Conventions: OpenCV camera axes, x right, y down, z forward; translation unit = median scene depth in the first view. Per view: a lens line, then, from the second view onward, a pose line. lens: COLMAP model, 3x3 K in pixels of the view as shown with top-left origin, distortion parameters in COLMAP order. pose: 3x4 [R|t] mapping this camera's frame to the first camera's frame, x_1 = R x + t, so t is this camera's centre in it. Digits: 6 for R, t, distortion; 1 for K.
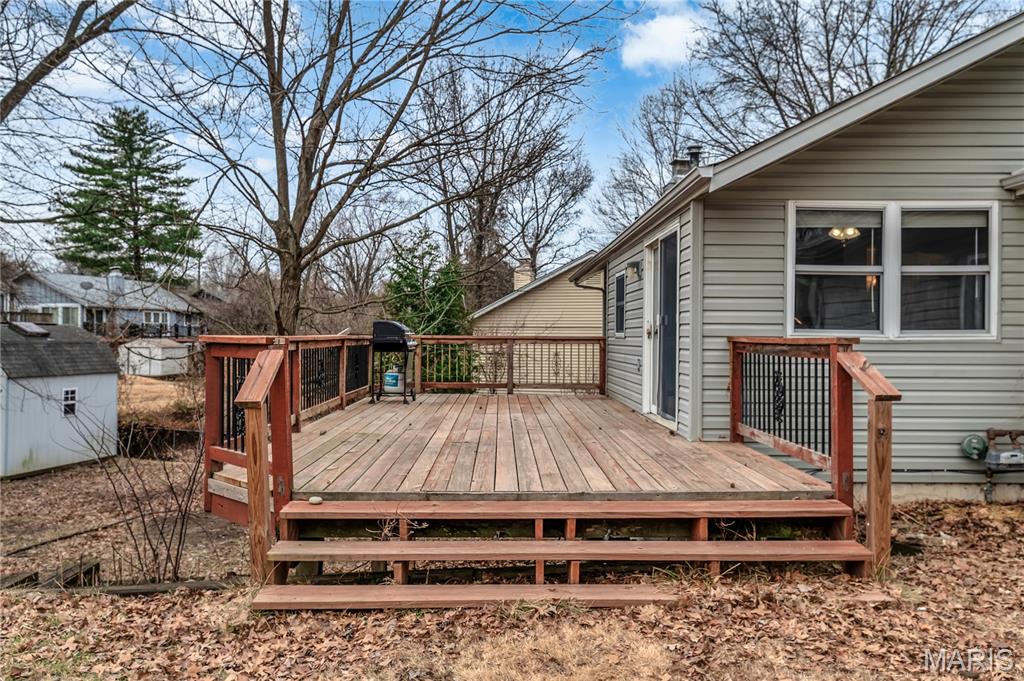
lens RADIAL K [[771.5, 0, 512.0], [0, 771.5, 340.5], [0, 0, 1]] dist [0.041746, -0.001513]
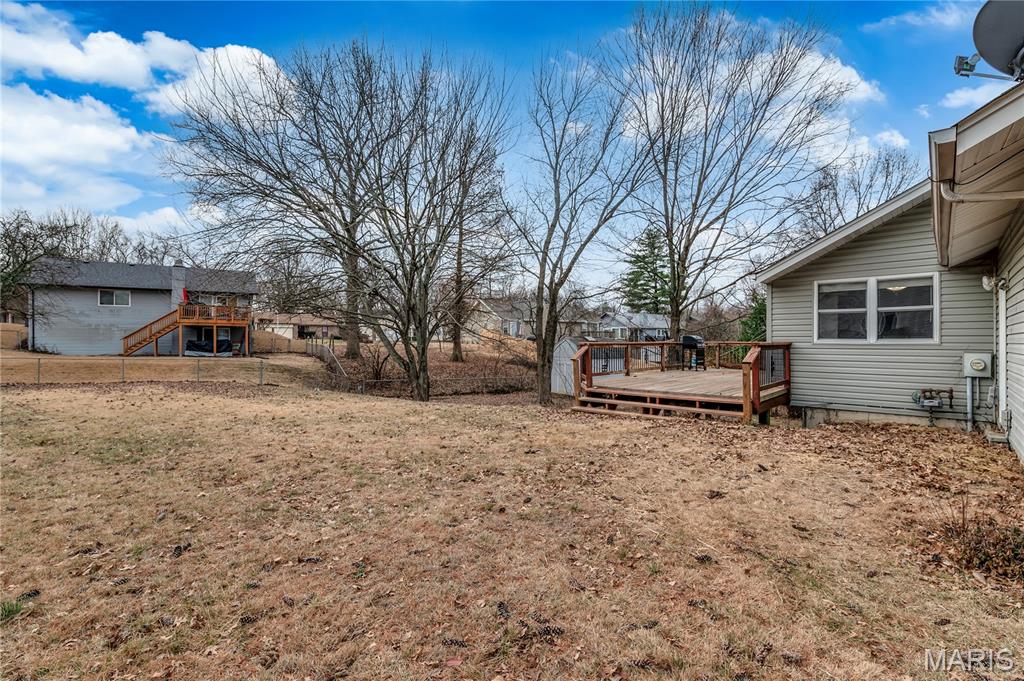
lens RADIAL K [[483.4, 0, 512.0], [0, 483.4, 340.5], [0, 0, 1]] dist [0.000989, 0.000043]
pose [[0.696650, -0.004972, -0.717394, 0.740077], [-0.001246, 0.999966, -0.008140, 0.002851], [0.717410, 0.006565, 0.696620, -0.579395]]
